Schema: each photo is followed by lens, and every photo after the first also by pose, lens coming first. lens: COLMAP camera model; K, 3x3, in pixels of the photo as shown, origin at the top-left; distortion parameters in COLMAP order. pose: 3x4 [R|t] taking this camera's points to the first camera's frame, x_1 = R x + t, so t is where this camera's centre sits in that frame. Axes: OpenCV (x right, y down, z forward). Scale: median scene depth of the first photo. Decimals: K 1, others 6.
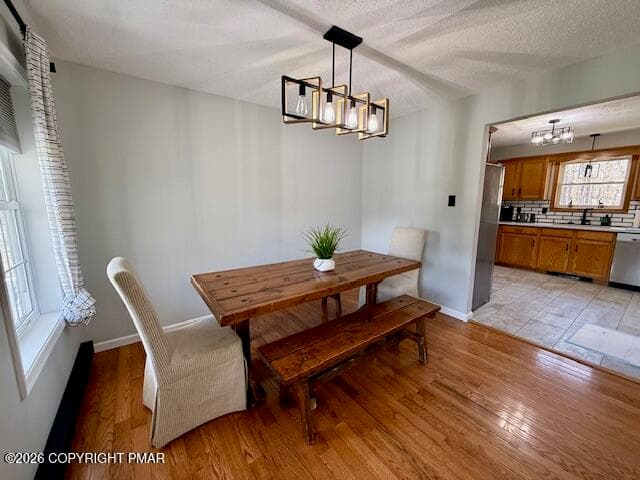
lens RADIAL K [[254.7, 0, 319.5], [0, 254.7, 238.4], [0, 0, 1]] dist [-0.000713, -0.000302]
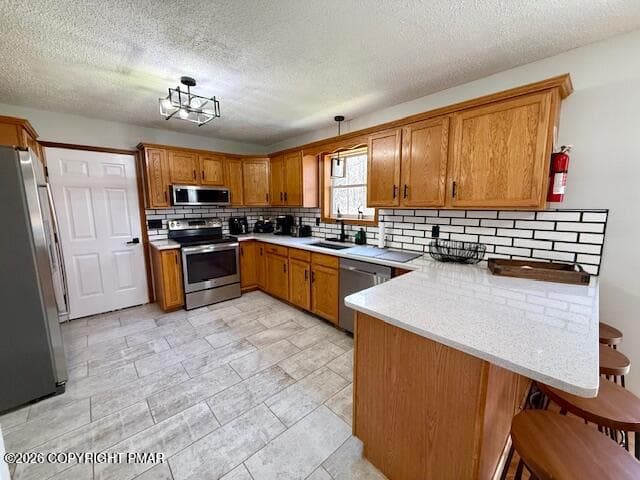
lens RADIAL K [[254.7, 0, 319.5], [0, 254.7, 238.4], [0, 0, 1]] dist [-0.000713, -0.000302]
pose [[0.992971, -0.018316, 0.116935, 0.937614], [0.020369, 0.999658, -0.016384, -0.055368], [-0.116595, 0.018651, 0.993004, 0.298081]]
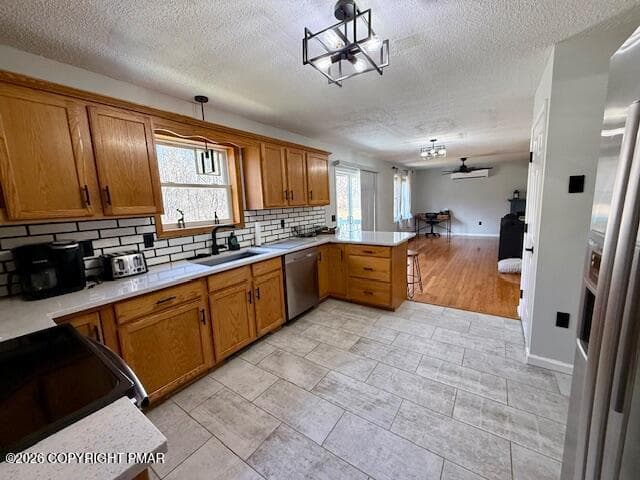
lens RADIAL K [[254.7, 0, 319.5], [0, 254.7, 238.4], [0, 0, 1]] dist [-0.000713, -0.000302]
pose [[-0.336889, -0.117414, 0.934195, 0.430237], [0.186774, 0.964143, 0.188532, -0.164479], [-0.922833, 0.237998, -0.302879, 1.005404]]
